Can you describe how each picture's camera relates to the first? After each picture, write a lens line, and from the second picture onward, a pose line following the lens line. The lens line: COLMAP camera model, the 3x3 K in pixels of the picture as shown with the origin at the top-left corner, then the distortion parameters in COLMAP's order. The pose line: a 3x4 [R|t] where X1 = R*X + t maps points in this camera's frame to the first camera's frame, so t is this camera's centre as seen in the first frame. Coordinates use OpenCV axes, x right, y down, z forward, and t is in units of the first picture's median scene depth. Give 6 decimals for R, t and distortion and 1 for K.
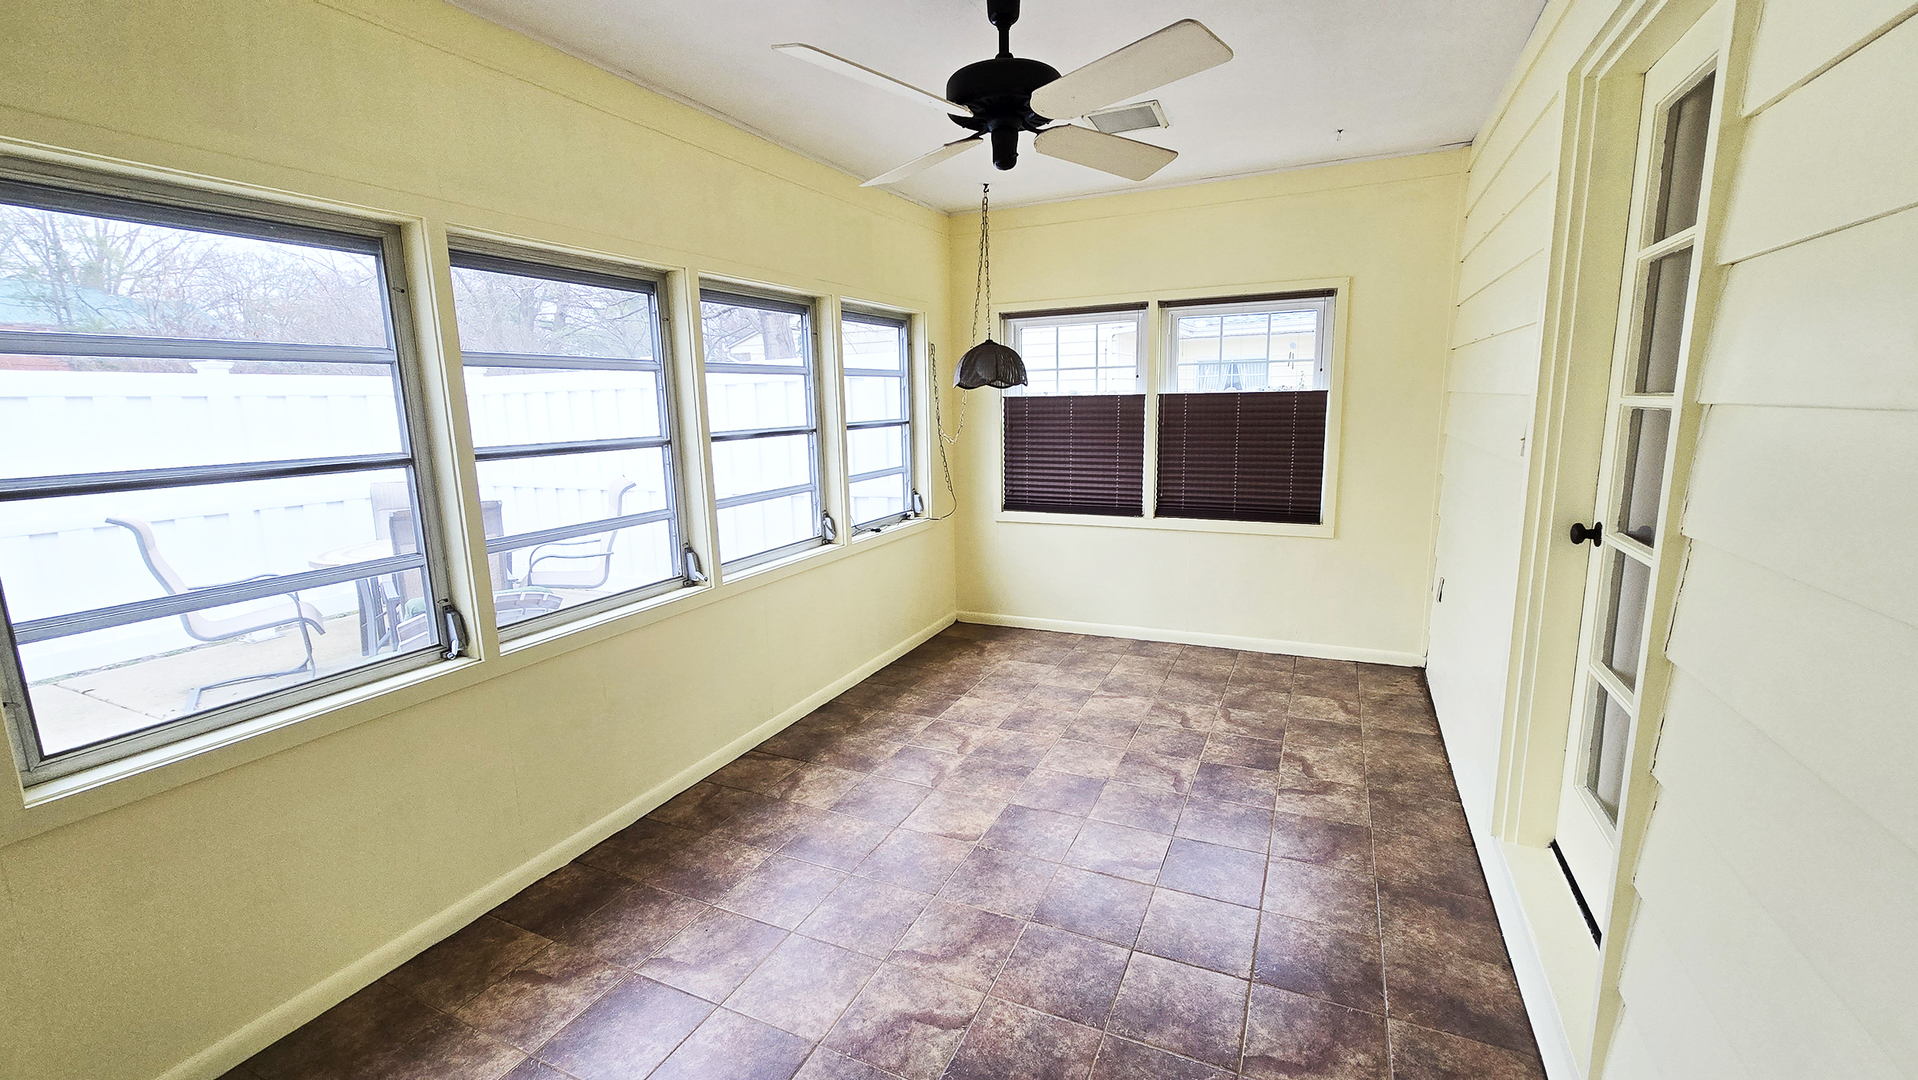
lens RADIAL K [[785.0, 0, 958.2], [0, 785.0, 540.1], [0, 0, 1]] dist [-0.006440, 0.000200]
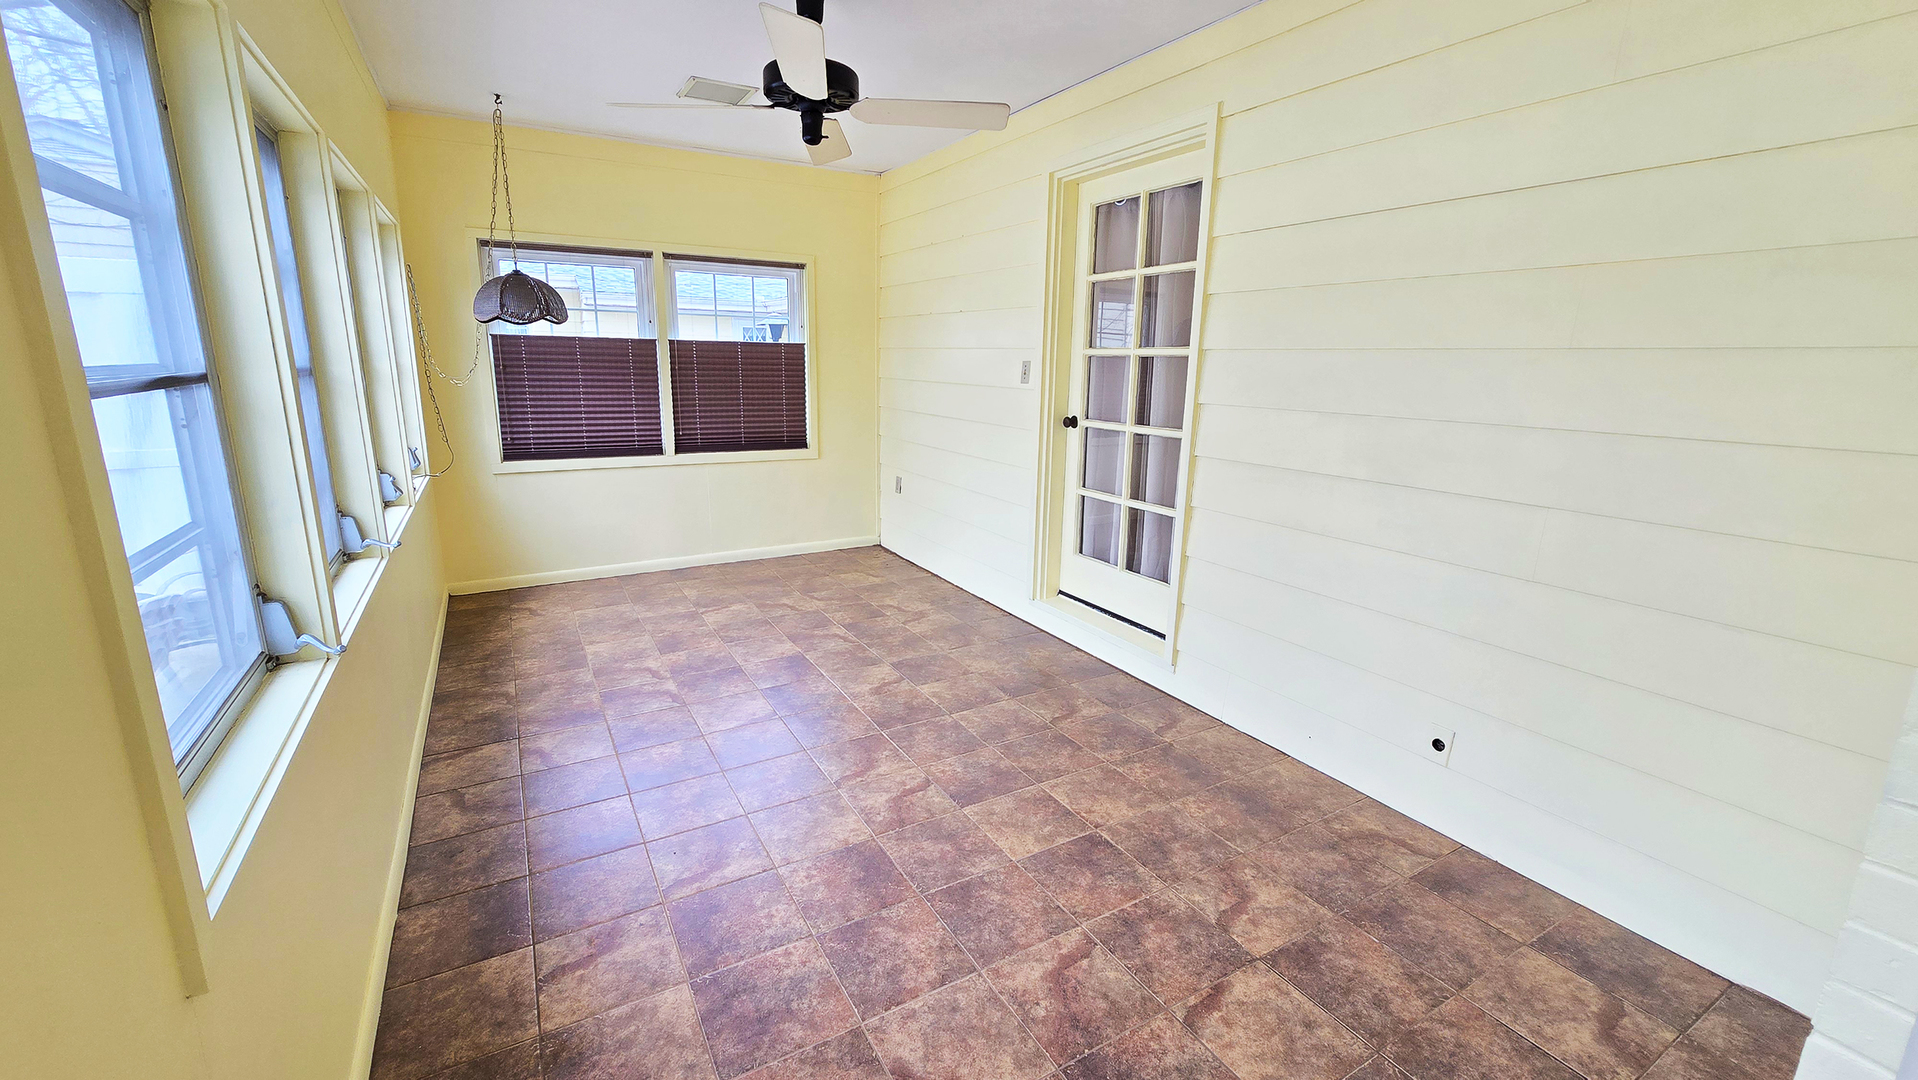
lens RADIAL K [[785.0, 0, 960.9], [0, 785.0, 539.2], [0, 0, 1]] dist [-0.006440, 0.000200]
pose [[0.562485, -0.152681, 0.812588, -0.501672], [0.115952, 0.987656, 0.105312, 0.021990], [-0.818637, 0.034985, 0.573245, 0.063851]]
